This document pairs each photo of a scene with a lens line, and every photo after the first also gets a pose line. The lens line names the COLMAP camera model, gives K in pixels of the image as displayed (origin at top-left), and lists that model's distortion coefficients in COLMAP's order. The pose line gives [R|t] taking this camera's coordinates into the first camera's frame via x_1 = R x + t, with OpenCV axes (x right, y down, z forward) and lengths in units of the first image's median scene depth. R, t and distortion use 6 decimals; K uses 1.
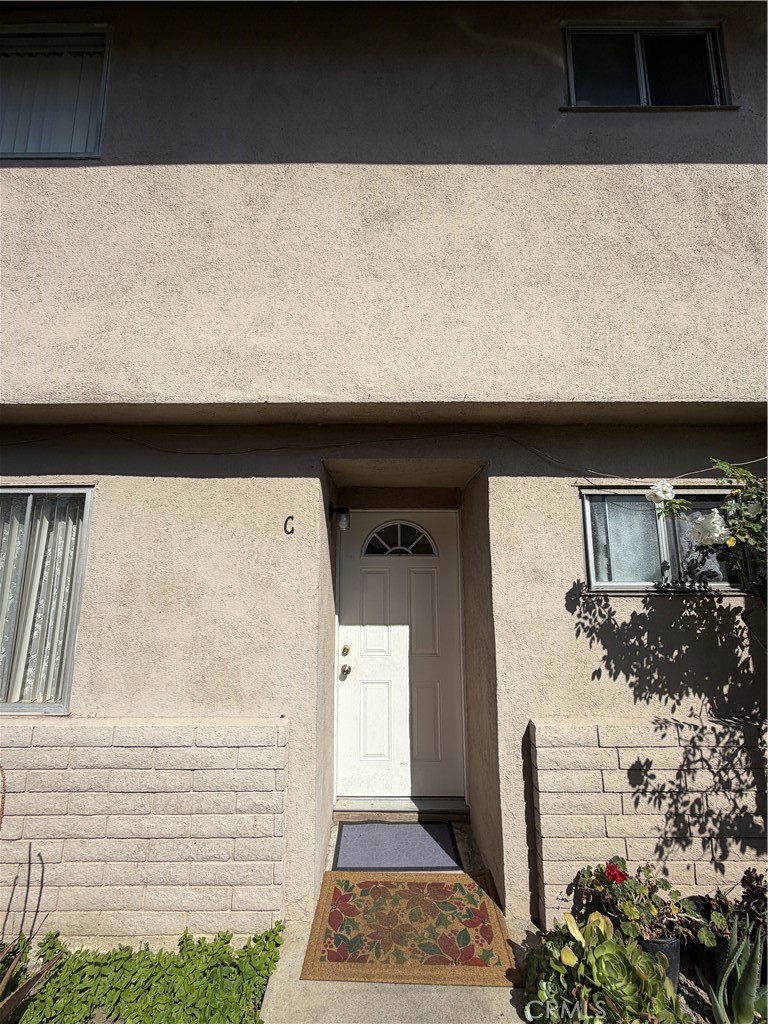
lens RADIAL K [[408.5, 0, 384.0], [0, 408.5, 512.0], [0, 0, 1]] dist [-0.002421, 0.001059]
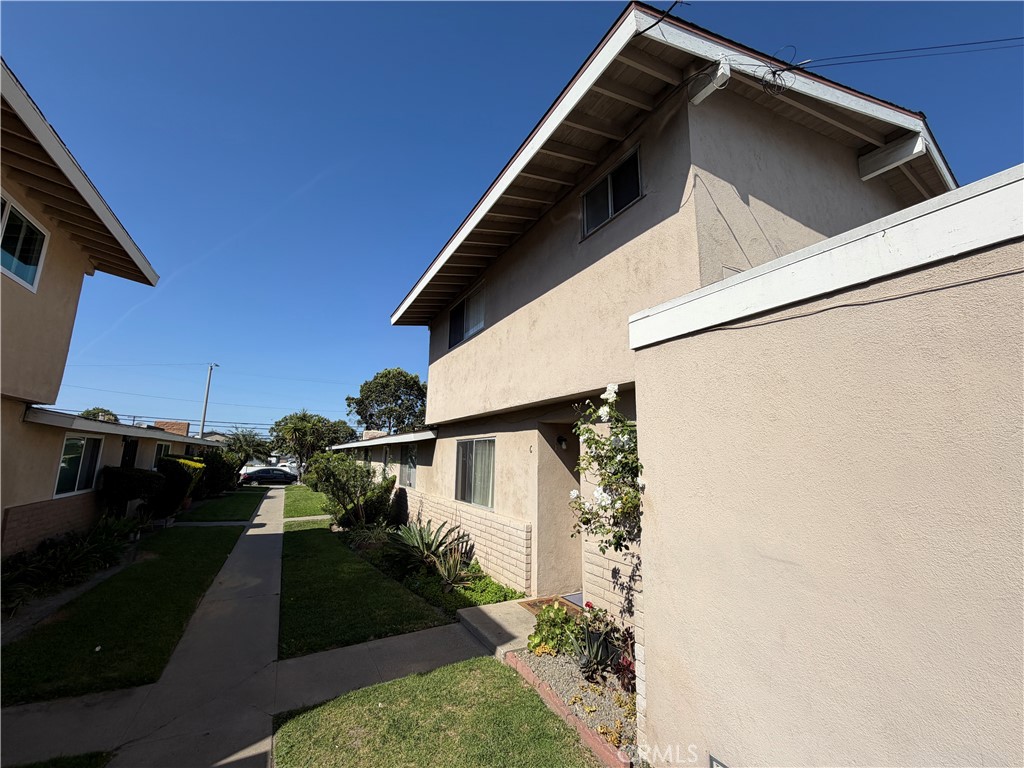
lens RADIAL K [[408.5, 0, 512.0], [0, 408.5, 384.0], [0, 0, 1]] dist [-0.002421, 0.001059]
pose [[0.483418, -0.146407, -0.863060, 2.247481], [0.116105, 0.987928, -0.102557, -0.139767], [0.867656, -0.050627, 0.494581, -0.393639]]
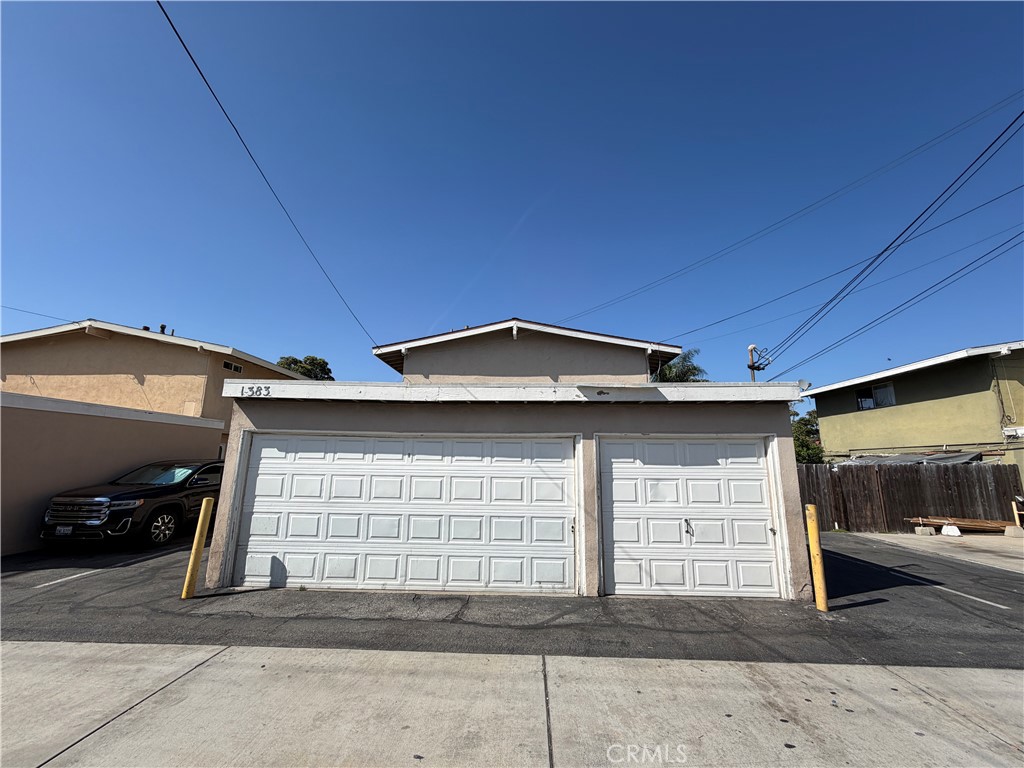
lens RADIAL K [[408.5, 0, 512.0], [0, 408.5, 384.0], [0, 0, 1]] dist [-0.002421, 0.001059]
pose [[-0.027880, -0.189291, -0.981525, 7.294751], [0.138296, 0.971734, -0.191331, 0.410240], [0.989998, -0.141075, -0.000913, 2.795967]]
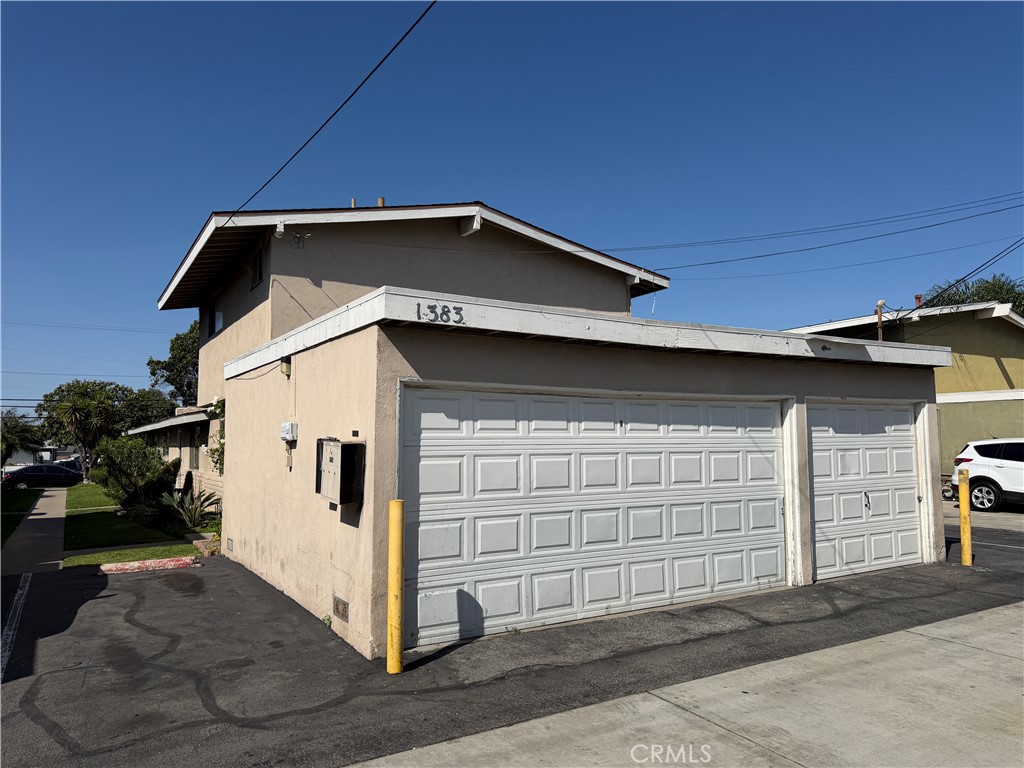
lens RADIAL K [[719.5, 0, 512.0], [0, 719.5, 384.0], [0, 0, 1]] dist [0.099898, -0.160601]
pose [[0.523396, -0.072439, -0.849005, 7.088555], [0.136301, 0.990667, -0.000498, -0.027798], [0.841117, -0.115460, 0.528385, -0.370398]]
